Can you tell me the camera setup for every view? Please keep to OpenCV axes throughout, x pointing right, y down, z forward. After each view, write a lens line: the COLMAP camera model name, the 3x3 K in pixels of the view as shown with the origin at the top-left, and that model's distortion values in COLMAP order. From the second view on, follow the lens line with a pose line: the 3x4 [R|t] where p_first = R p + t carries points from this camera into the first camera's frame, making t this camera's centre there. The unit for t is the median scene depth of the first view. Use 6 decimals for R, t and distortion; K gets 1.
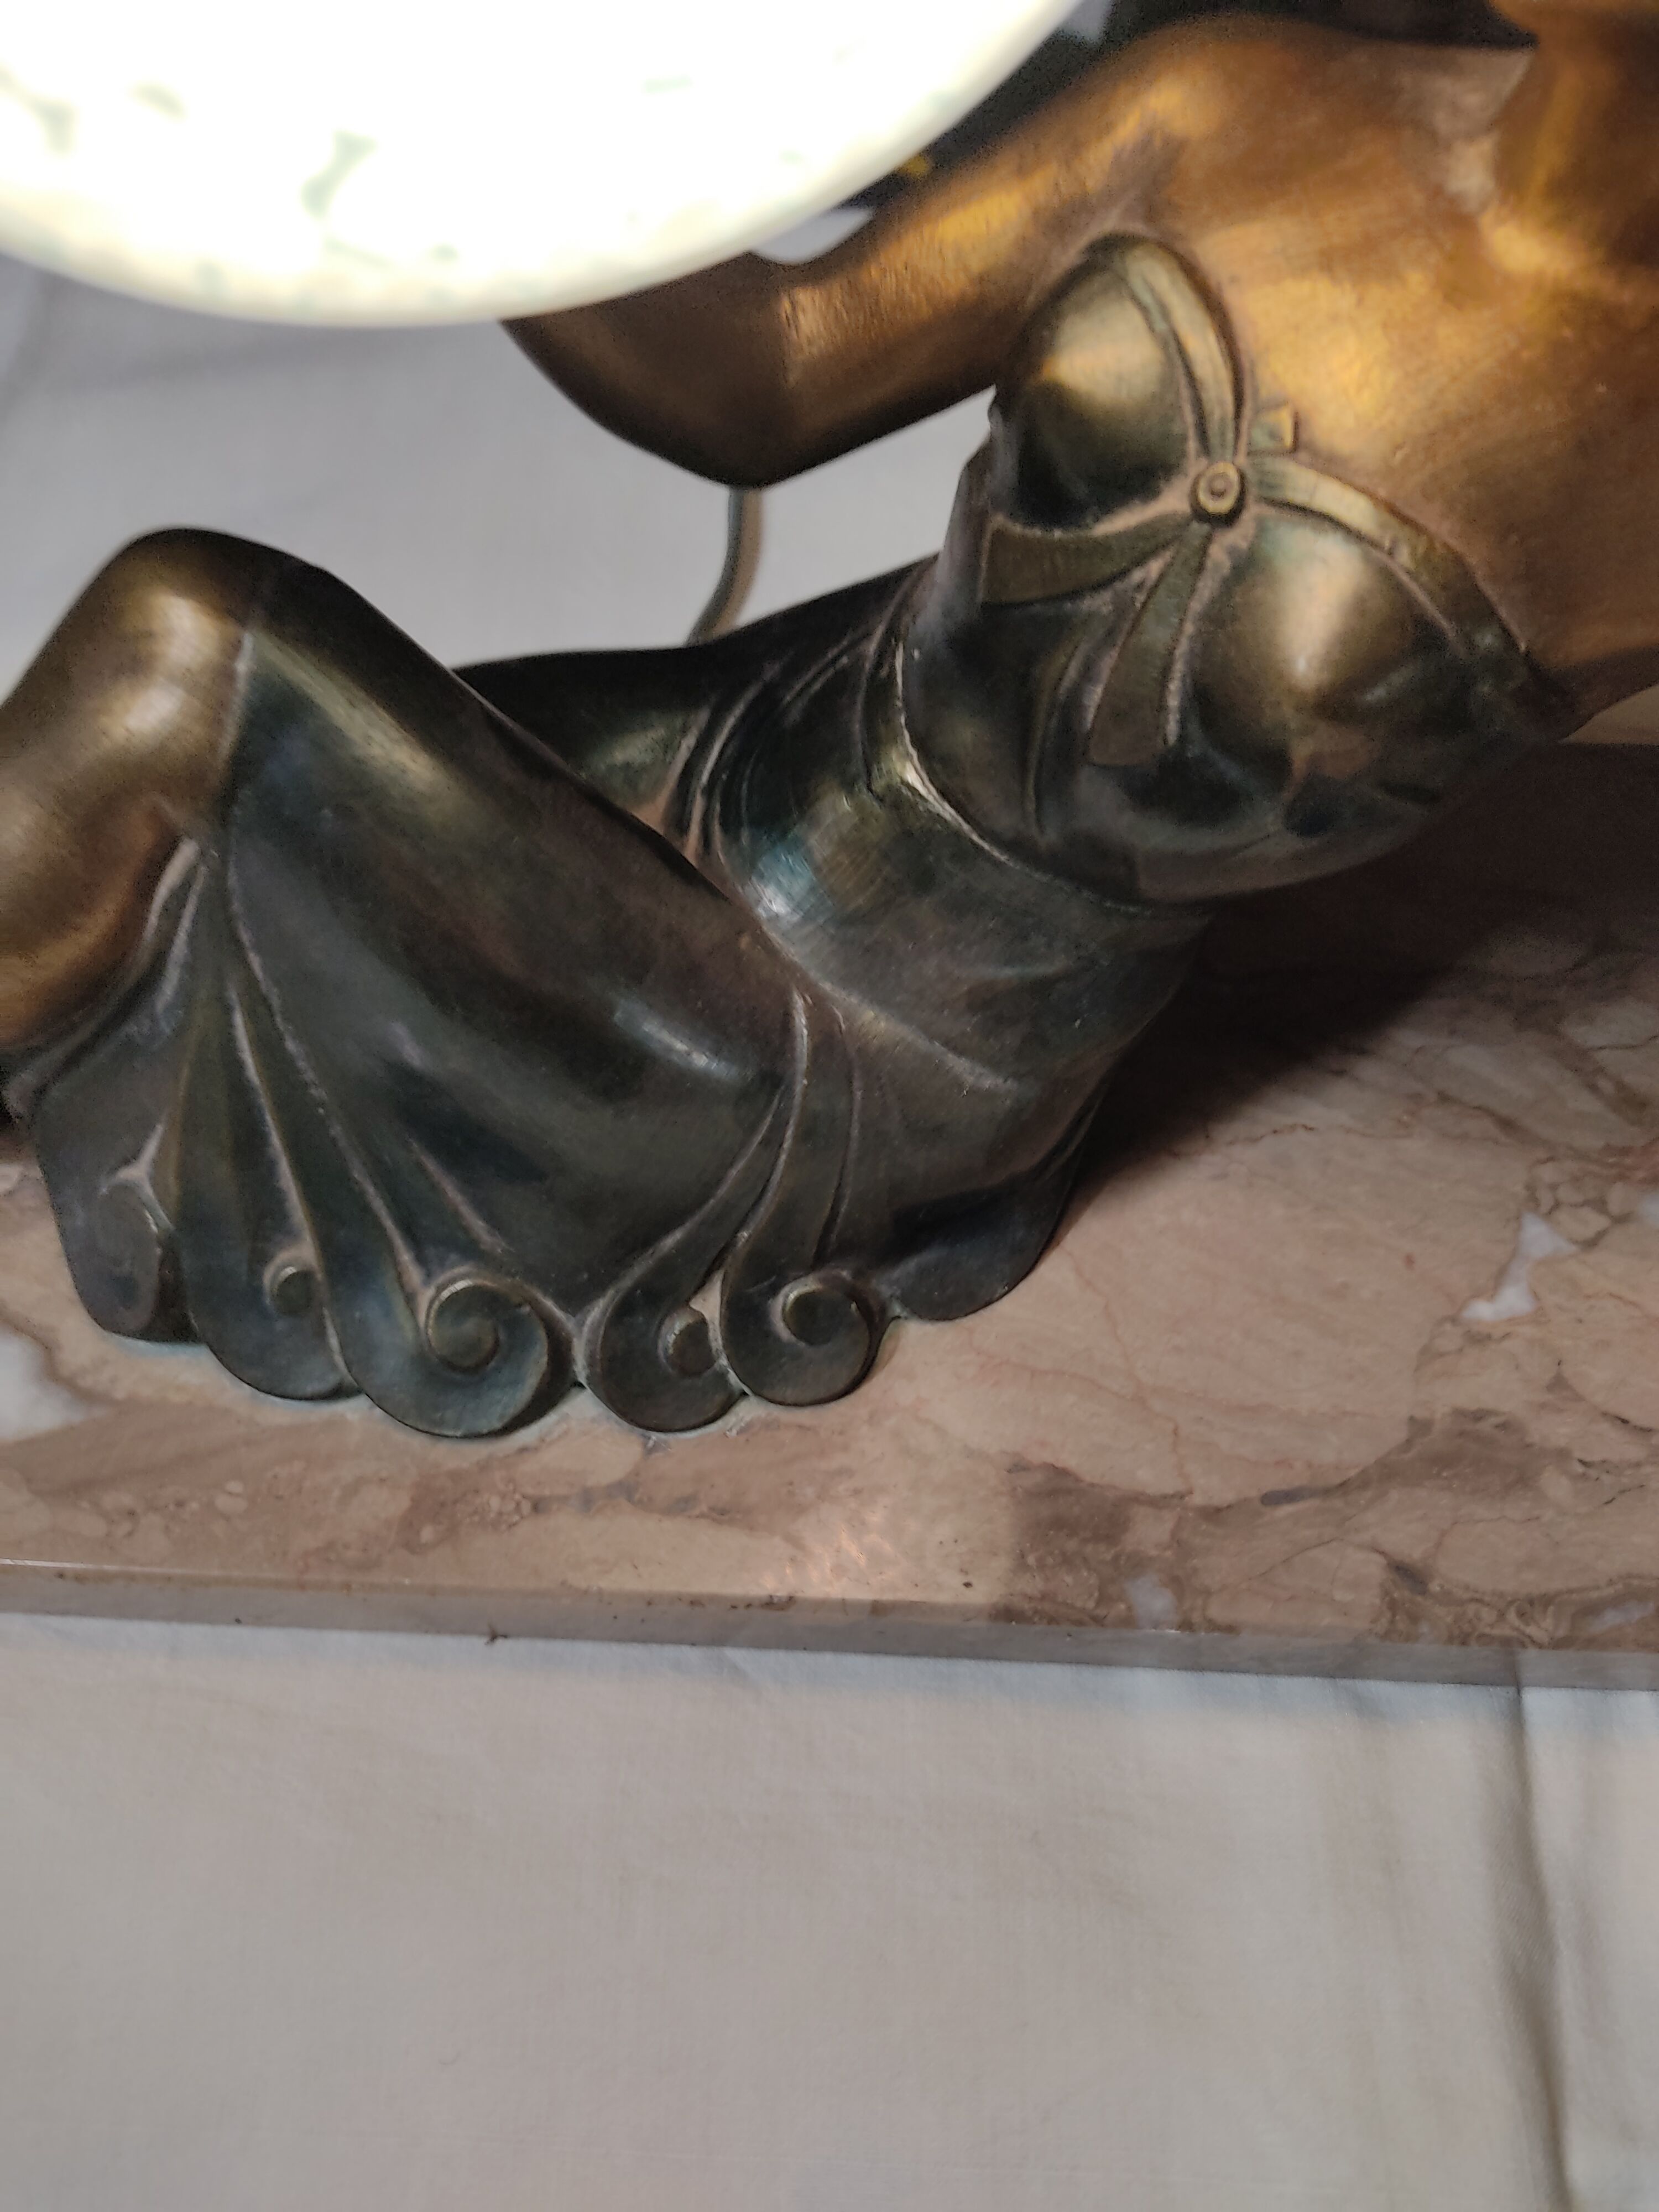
lens RADIAL K [[1724.6, 0, 818.0], [0, 1724.6, 1112.1], [0, 0, 1]] dist [0.063434, -0.172212]
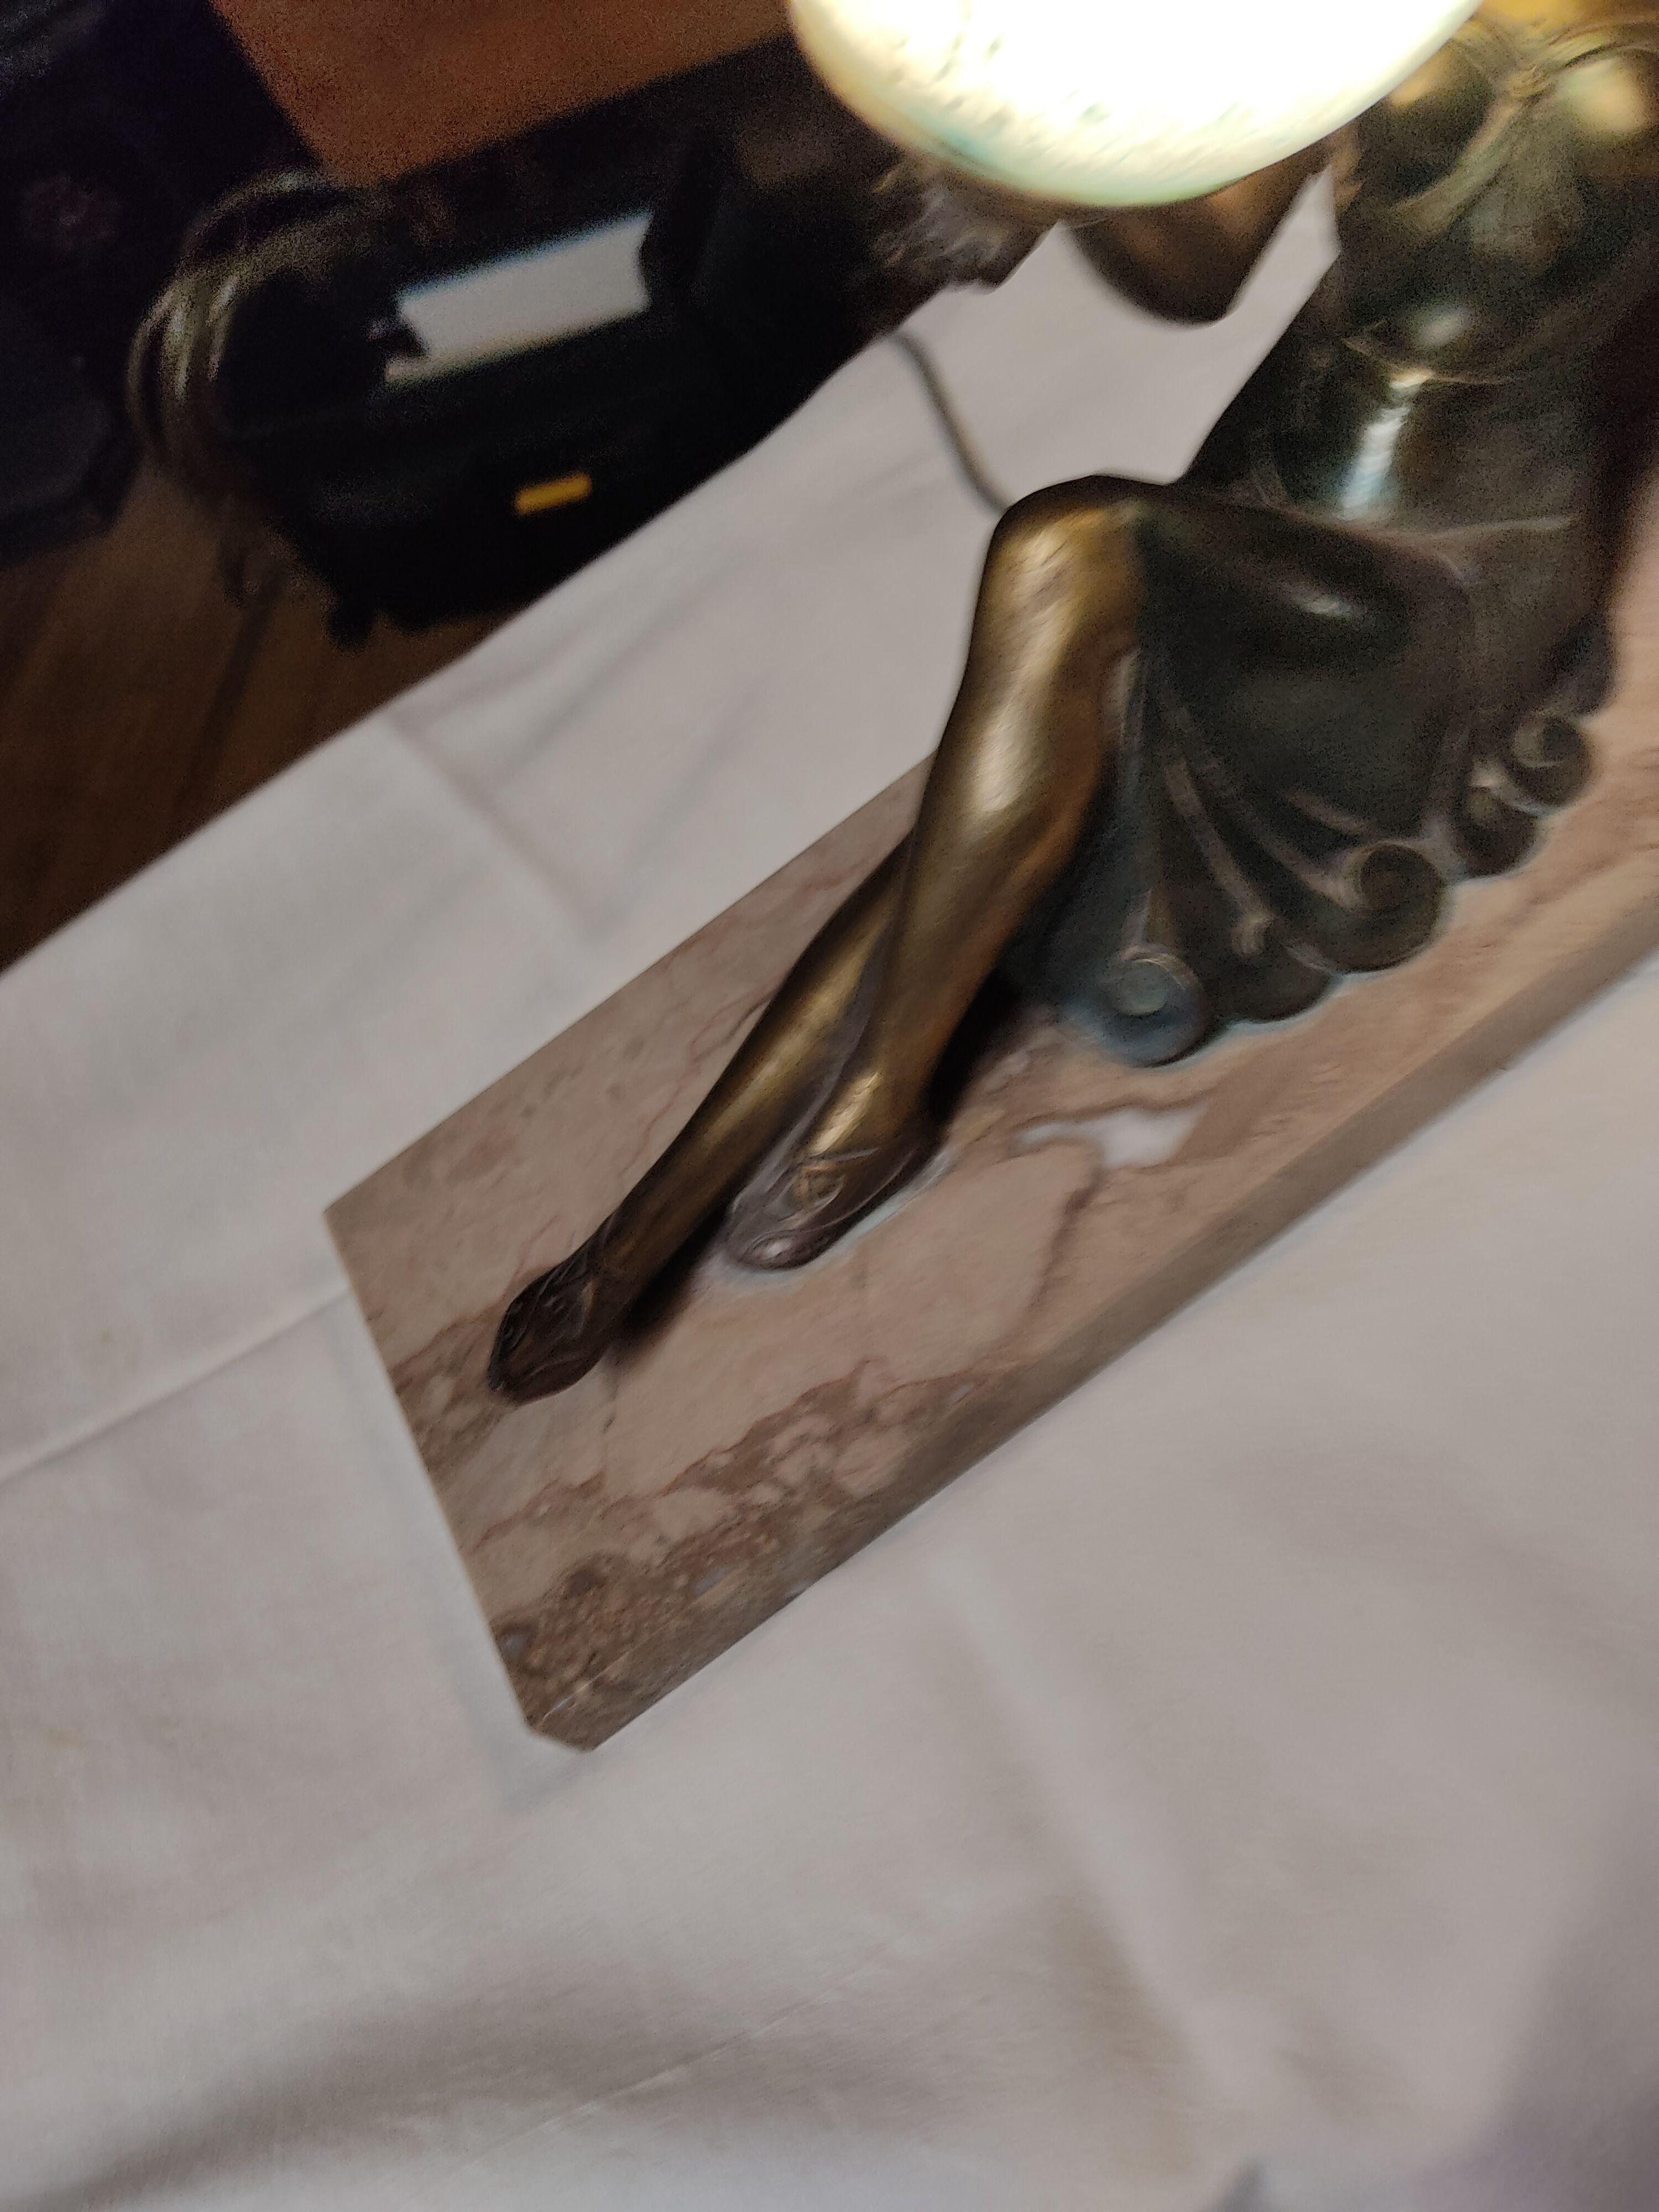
lens RADIAL K [[1724.6, 0, 818.0], [0, 1724.6, 1112.1], [0, 0, 1]] dist [0.063434, -0.172212]
pose [[0.789528, -0.611449, 0.052680, -0.793352], [0.612164, 0.778529, -0.138372, 0.190260], [0.043595, 0.141498, 0.988978, -0.476959]]
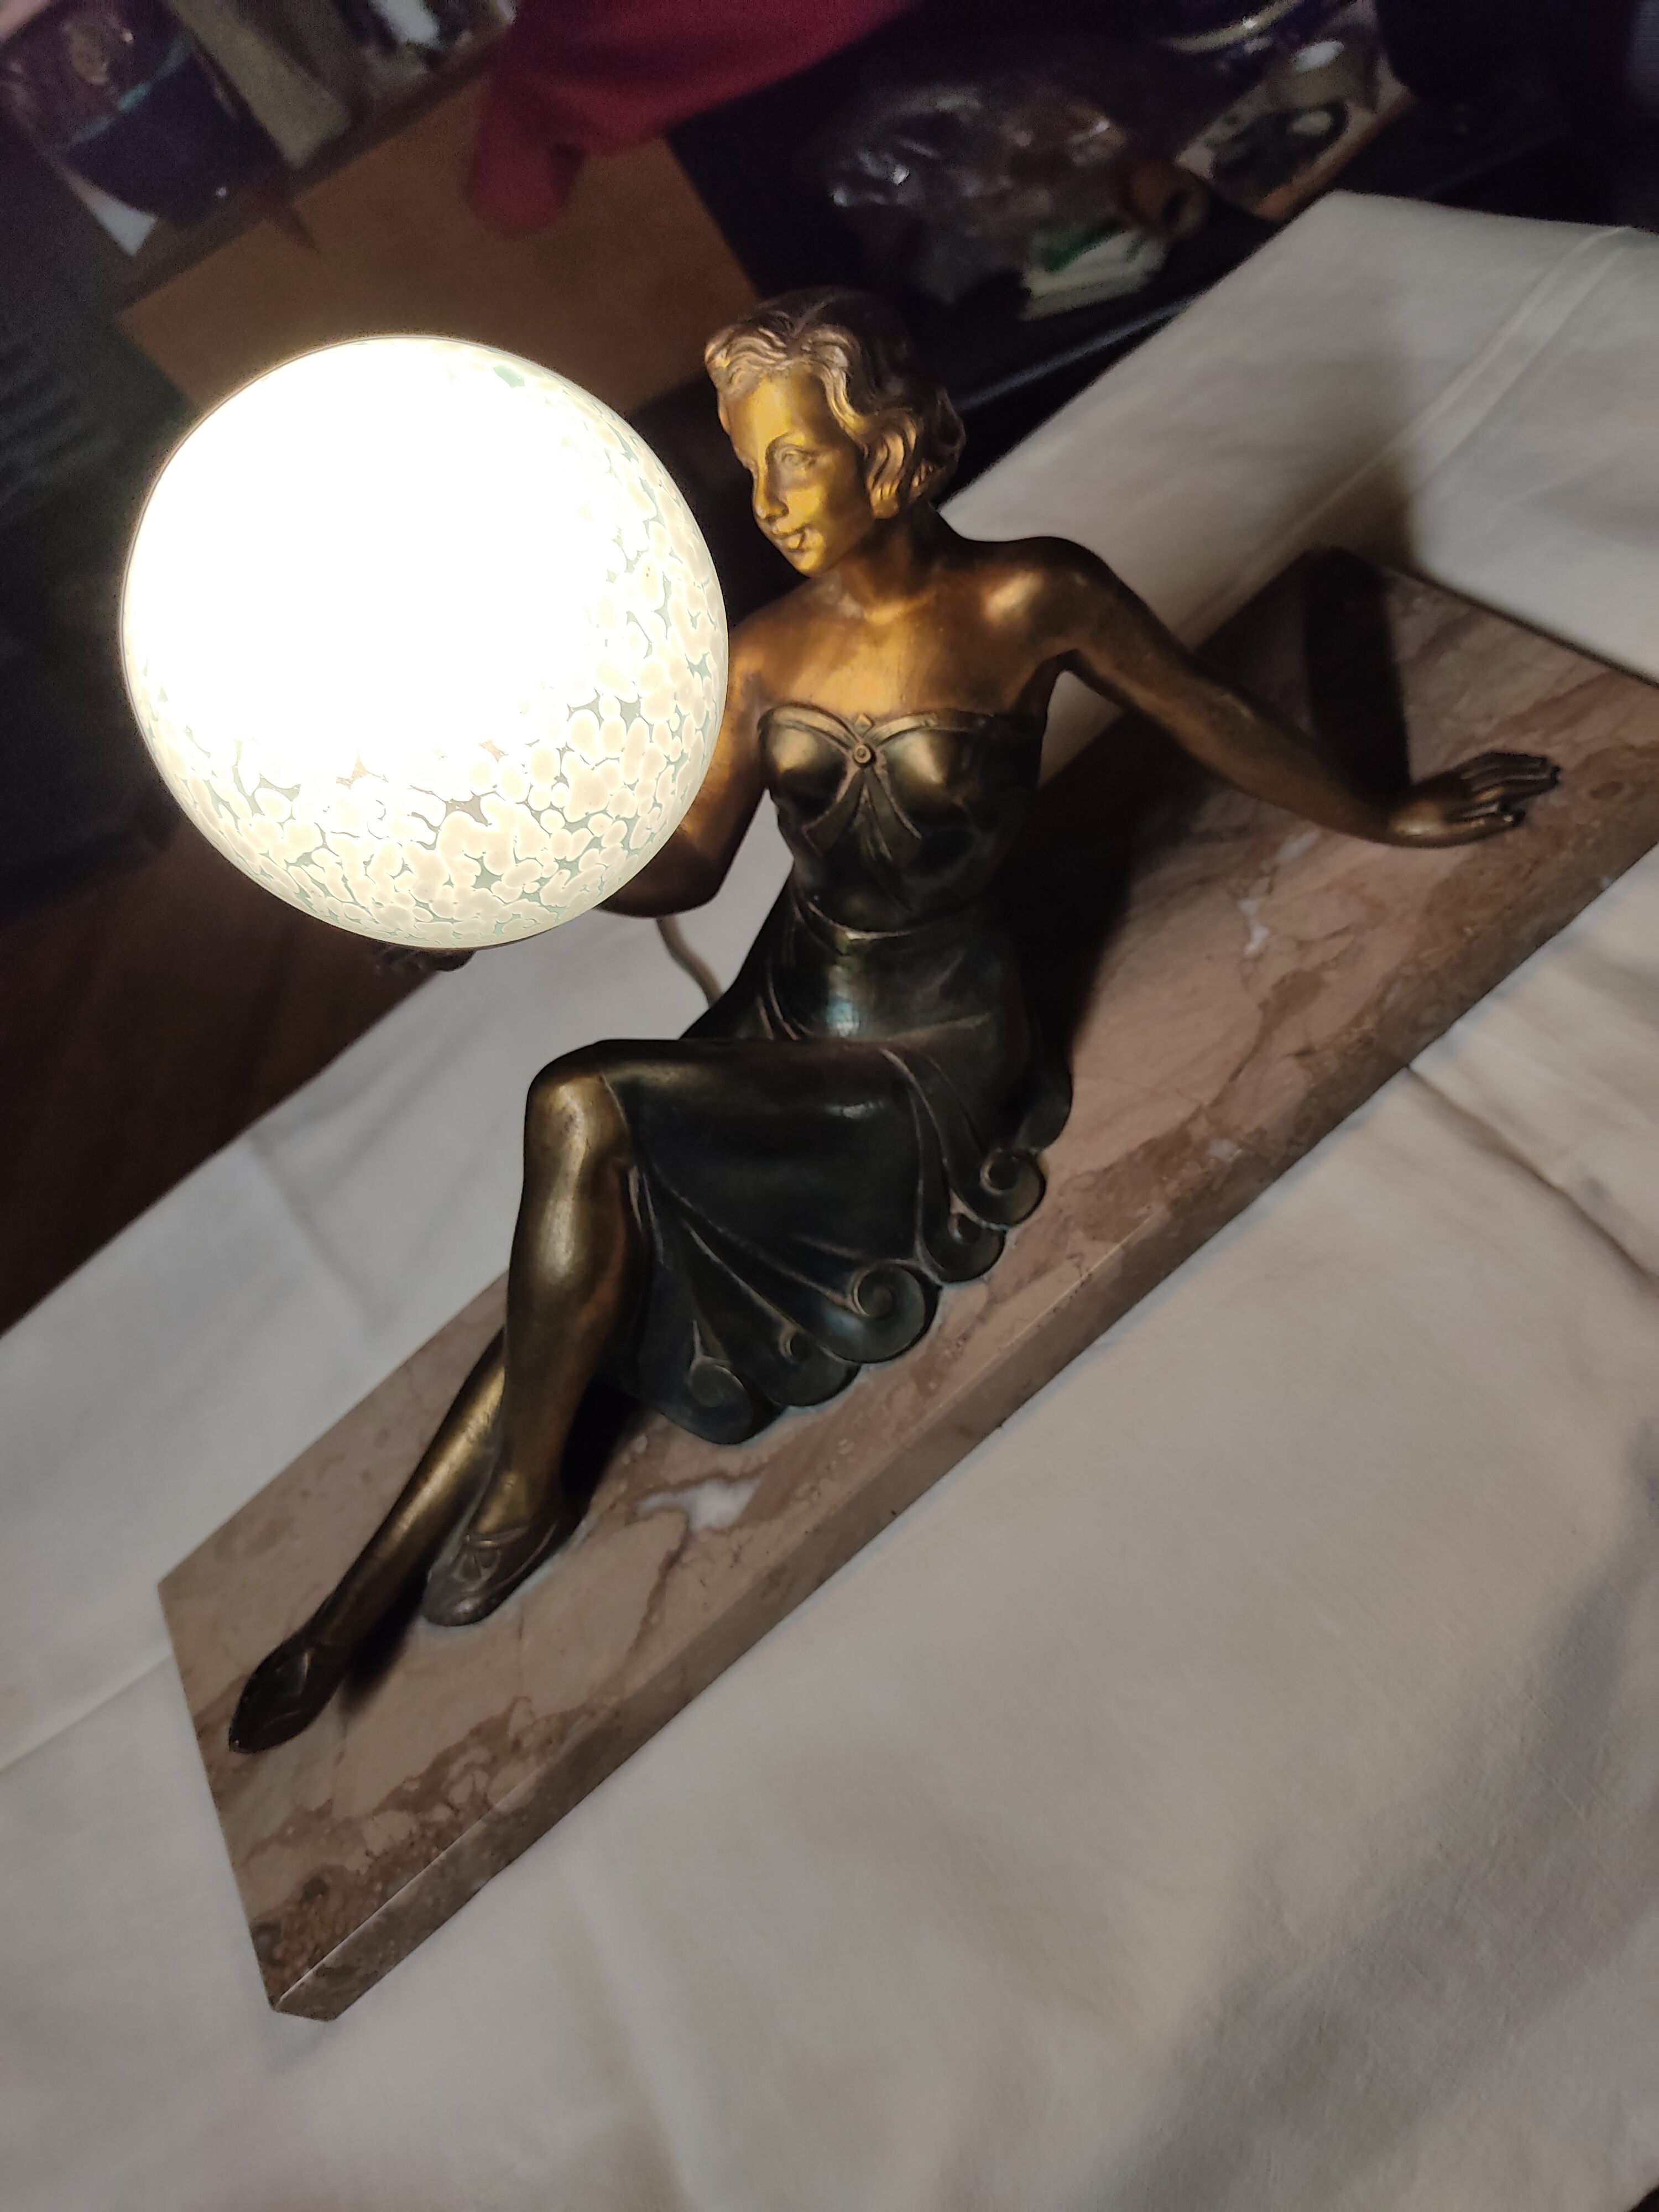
lens RADIAL K [[1724.6, 0, 818.0], [0, 1724.6, 1112.1], [0, 0, 1]] dist [0.063434, -0.172212]
pose [[0.735323, -0.674857, 0.062192, -0.234203], [0.665730, 0.702086, -0.252742, 0.433028], [0.126901, 0.227250, 0.965533, -0.951240]]
